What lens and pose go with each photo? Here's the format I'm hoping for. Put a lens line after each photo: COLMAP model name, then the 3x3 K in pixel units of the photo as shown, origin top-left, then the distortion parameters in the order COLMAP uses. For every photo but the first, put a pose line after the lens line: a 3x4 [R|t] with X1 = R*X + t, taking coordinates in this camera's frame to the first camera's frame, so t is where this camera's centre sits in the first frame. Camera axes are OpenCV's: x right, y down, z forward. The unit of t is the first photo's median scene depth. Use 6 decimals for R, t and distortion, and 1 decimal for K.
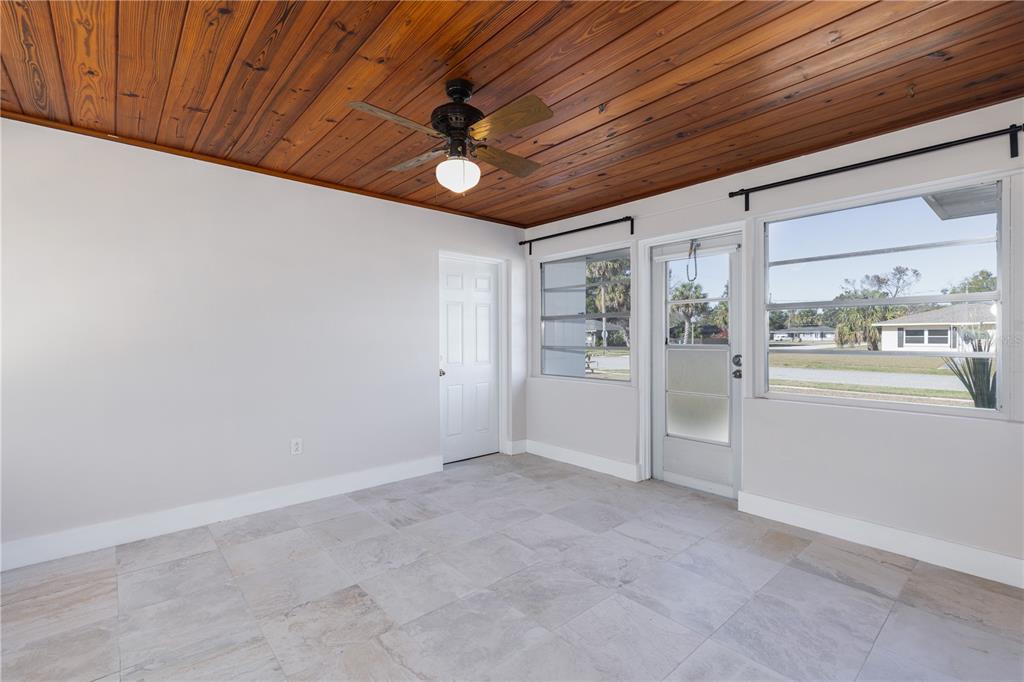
lens RADIAL K [[461.2, 0, 510.3], [0, 461.2, 340.9], [0, 0, 1]] dist [0.004838, -0.000035]
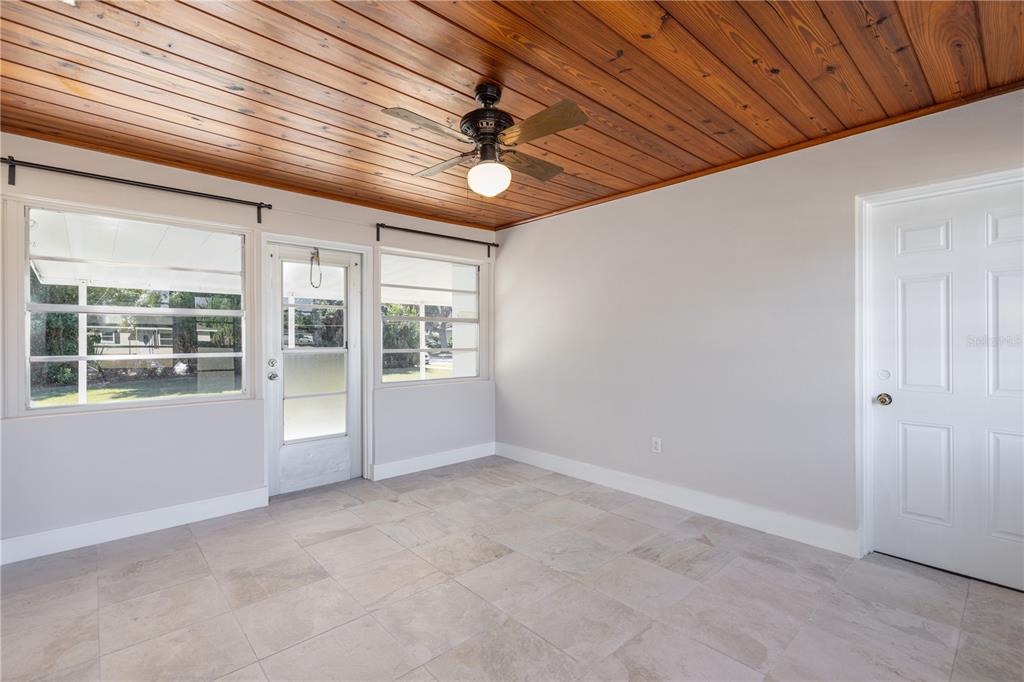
lens RADIAL K [[461.2, 0, 510.3], [0, 461.2, 340.9], [0, 0, 1]] dist [0.004838, -0.000035]
pose [[0.015122, 0.006563, -0.999864, 0.672922], [-0.005743, 0.999963, 0.006477, -0.011524], [0.999869, 0.005644, 0.015159, 0.780277]]
